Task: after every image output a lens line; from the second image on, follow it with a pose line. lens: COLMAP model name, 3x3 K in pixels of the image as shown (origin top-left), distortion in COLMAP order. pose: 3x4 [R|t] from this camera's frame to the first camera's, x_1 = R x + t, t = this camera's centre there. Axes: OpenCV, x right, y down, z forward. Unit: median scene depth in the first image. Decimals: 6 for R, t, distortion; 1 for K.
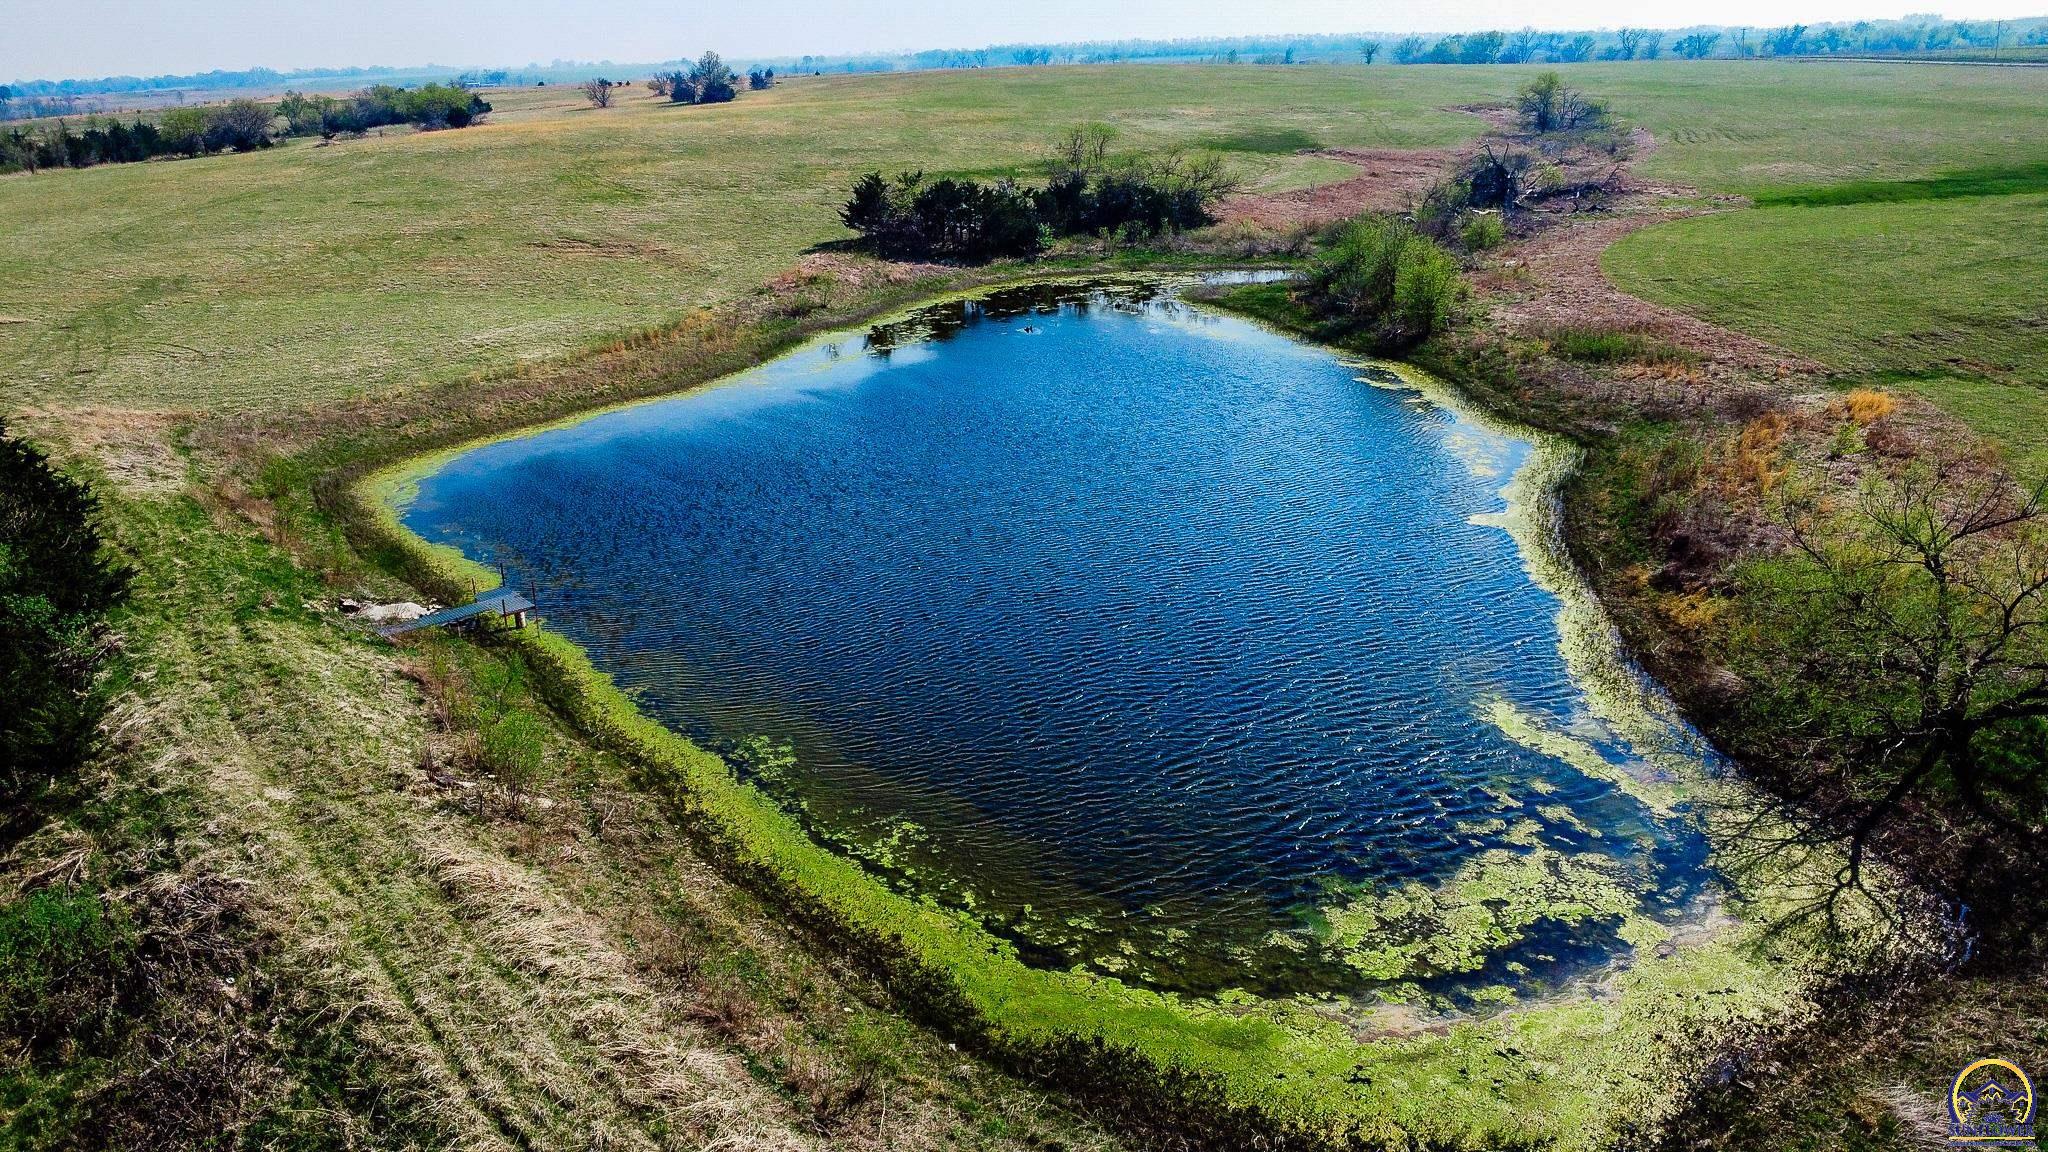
lens RADIAL K [[1509.4, 0, 1024.0], [0, 1509.4, 576.0], [0, 0, 1]] dist [0.002622, -0.000315]
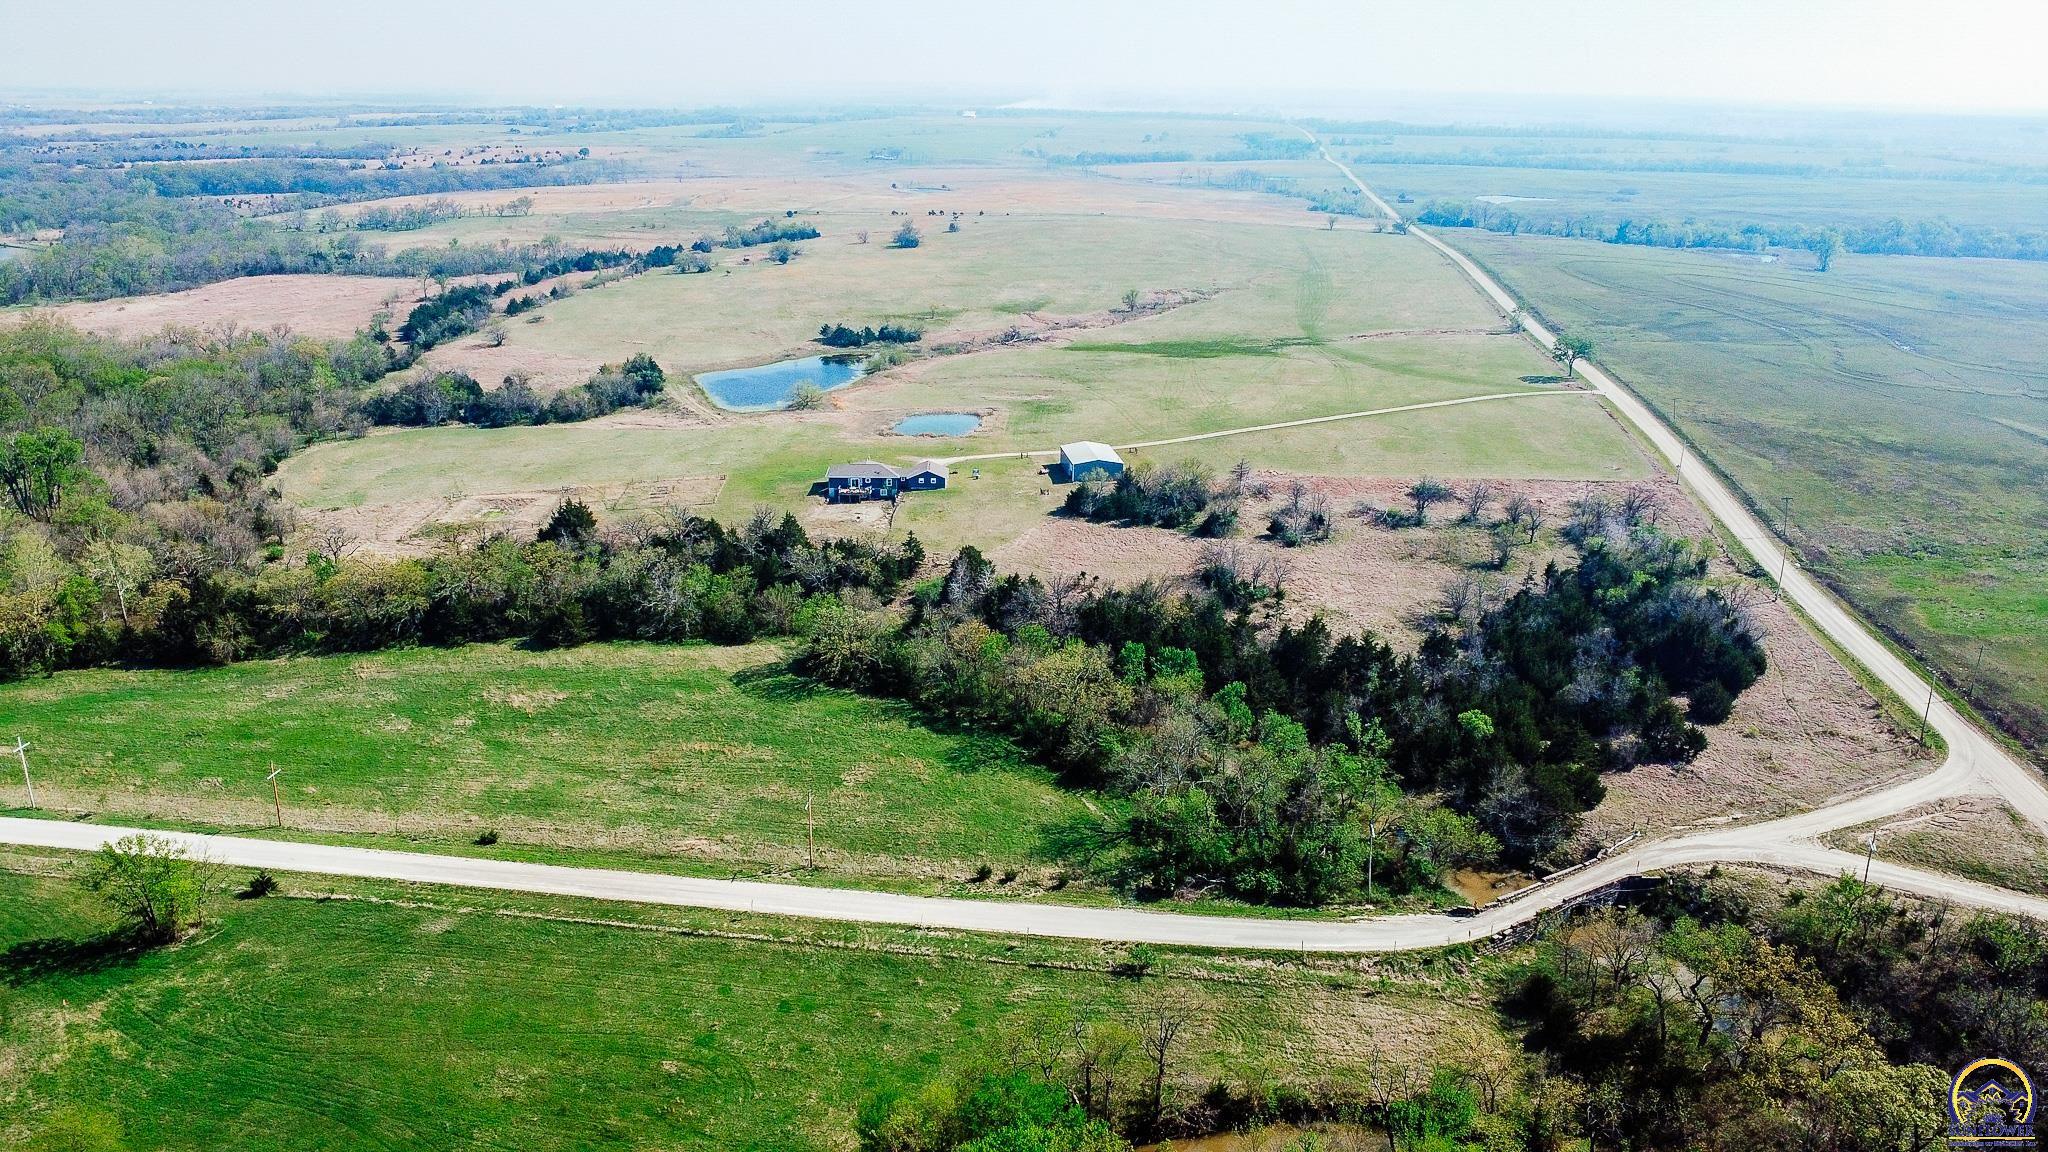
lens RADIAL K [[1509.4, 0, 1024.0], [0, 1509.4, 576.0], [0, 0, 1]] dist [0.002622, -0.000315]
pose [[0.953732, 0.134871, -0.268711, 1.705887], [-0.137969, 0.990409, 0.007412, 0.338073], [0.267133, 0.030005, 0.963192, -2.998983]]
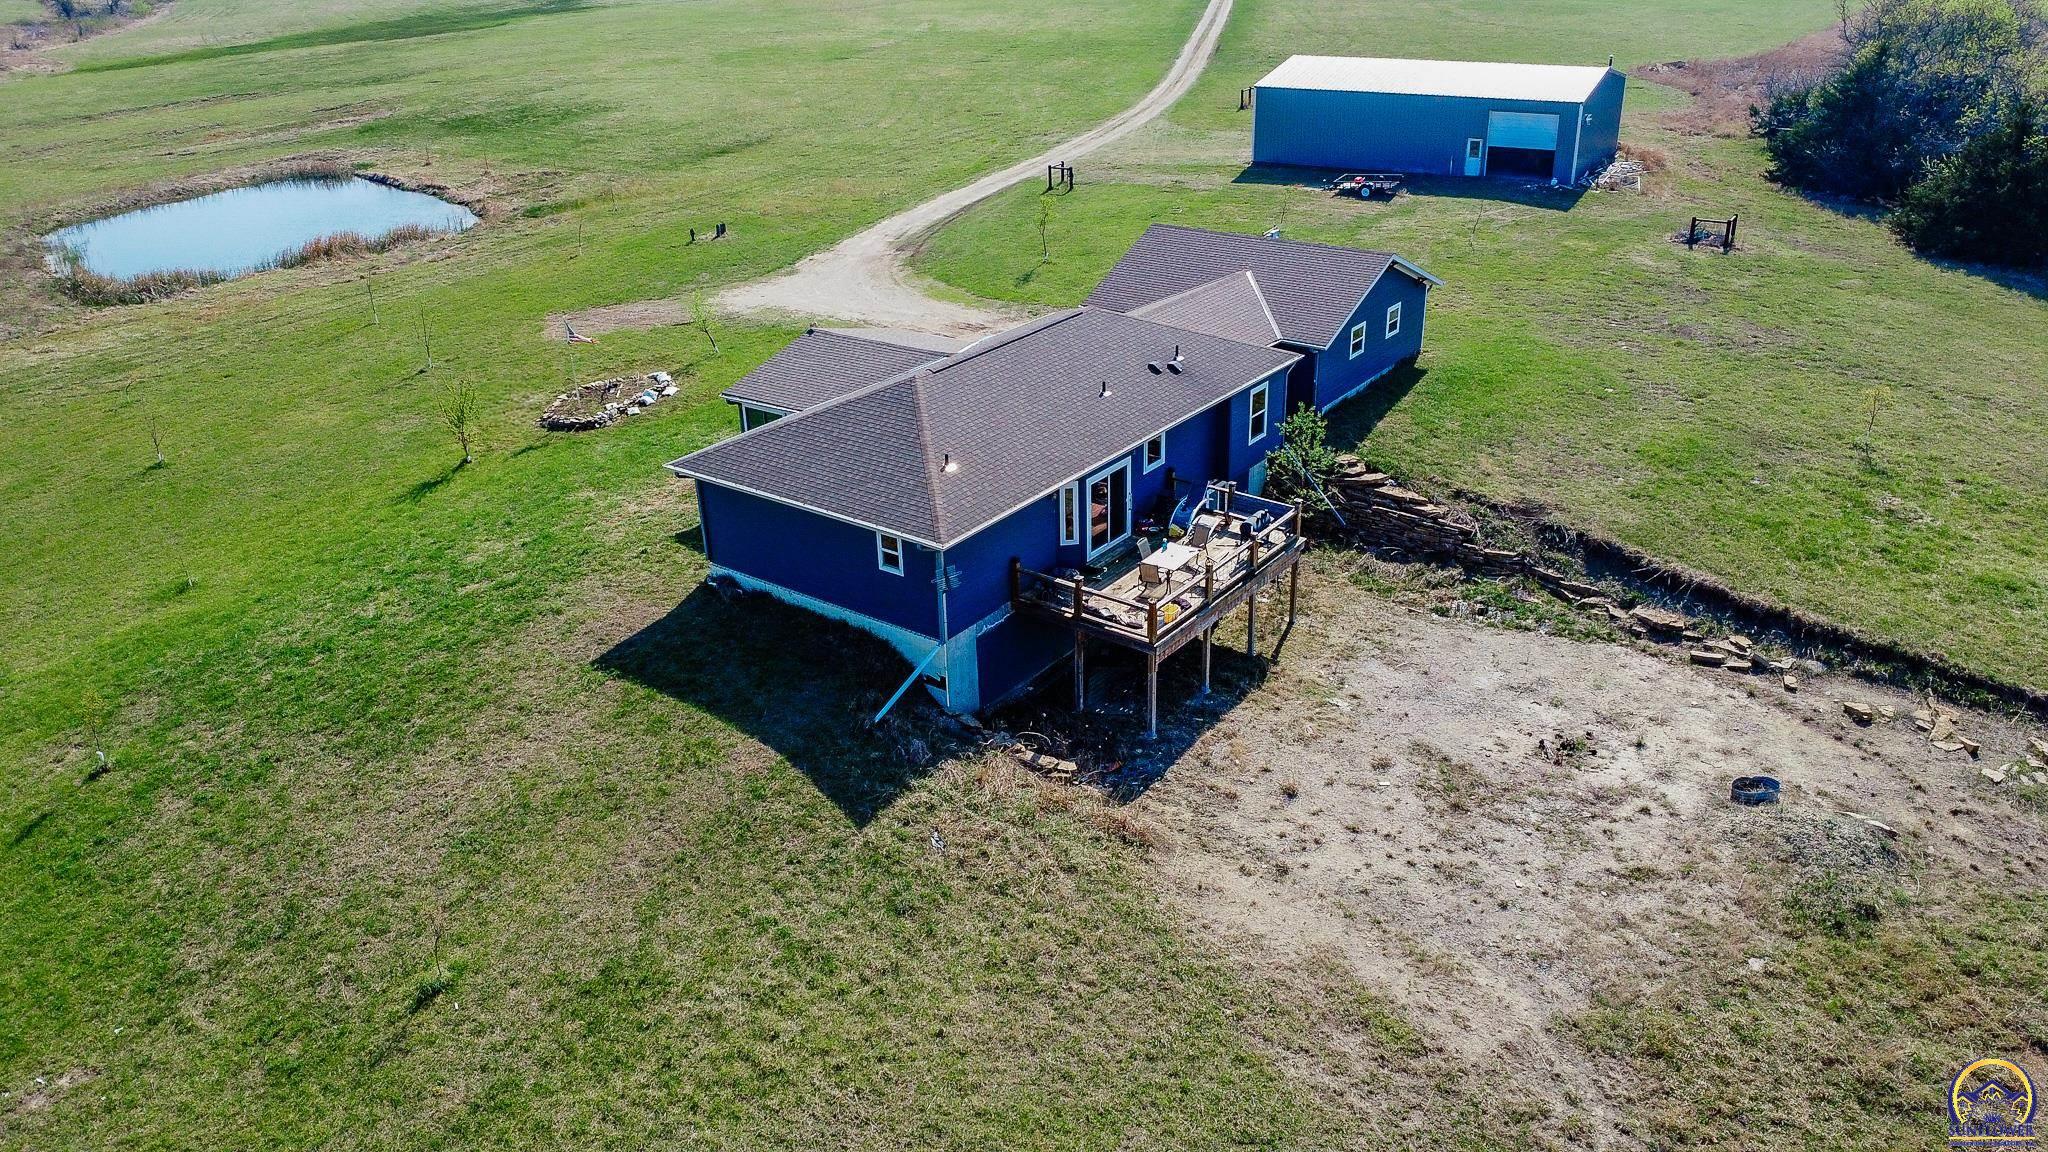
lens RADIAL K [[1509.4, 0, 1024.0], [0, 1509.4, 576.0], [0, 0, 1]] dist [0.002622, -0.000315]
pose [[0.830554, -0.238280, 0.503391, 0.481745], [0.198492, 0.971146, 0.132195, 0.203592], [-0.520365, -0.009876, 0.853887, -0.665461]]
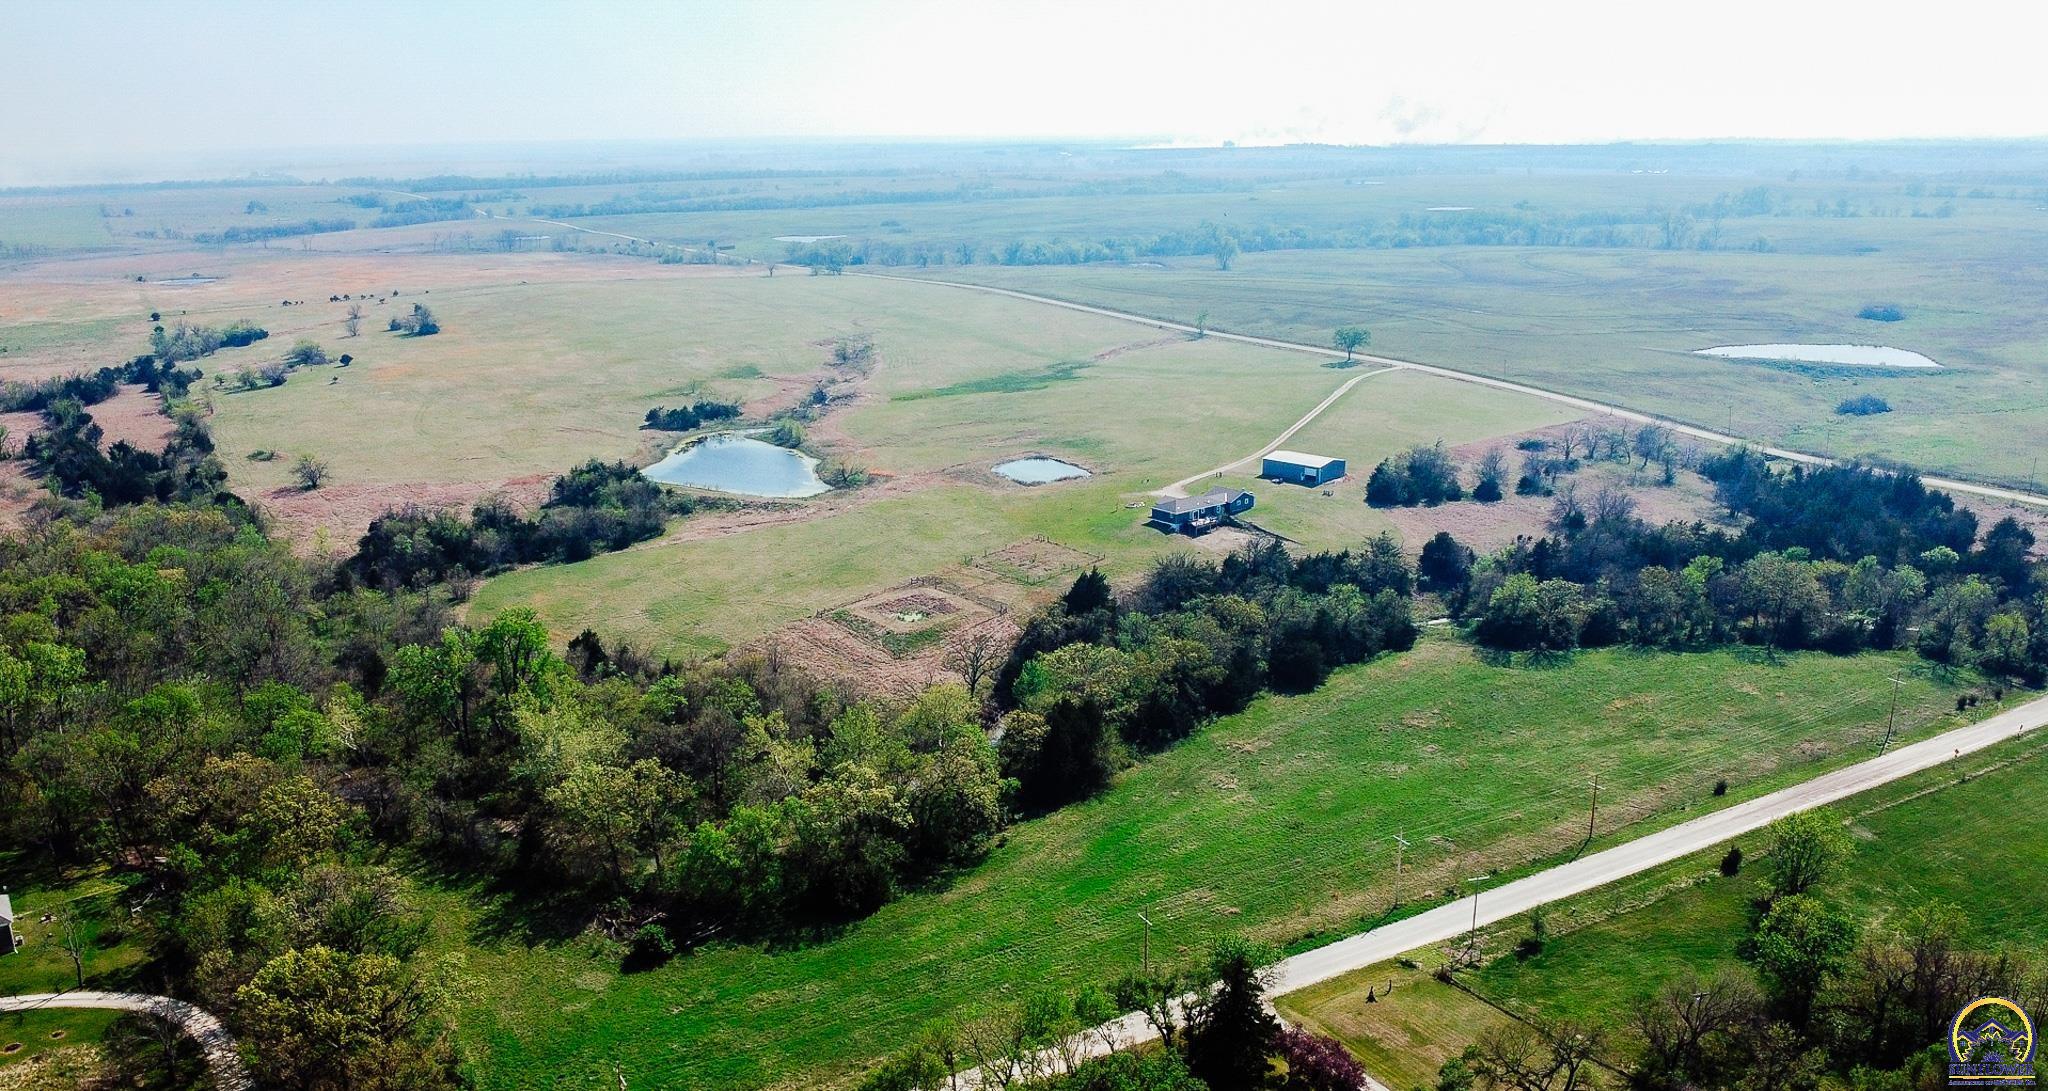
lens RADIAL K [[1676.3, 0, 1024.0], [0, 1676.3, 545.5], [0, 0, 1]] dist [-0.050580, -0.000802]
pose [[0.933622, -0.075229, 0.350273, -0.727213], [0.107716, 0.991411, -0.074178, 0.482724], [-0.341684, 0.106984, 0.933706, -3.178686]]
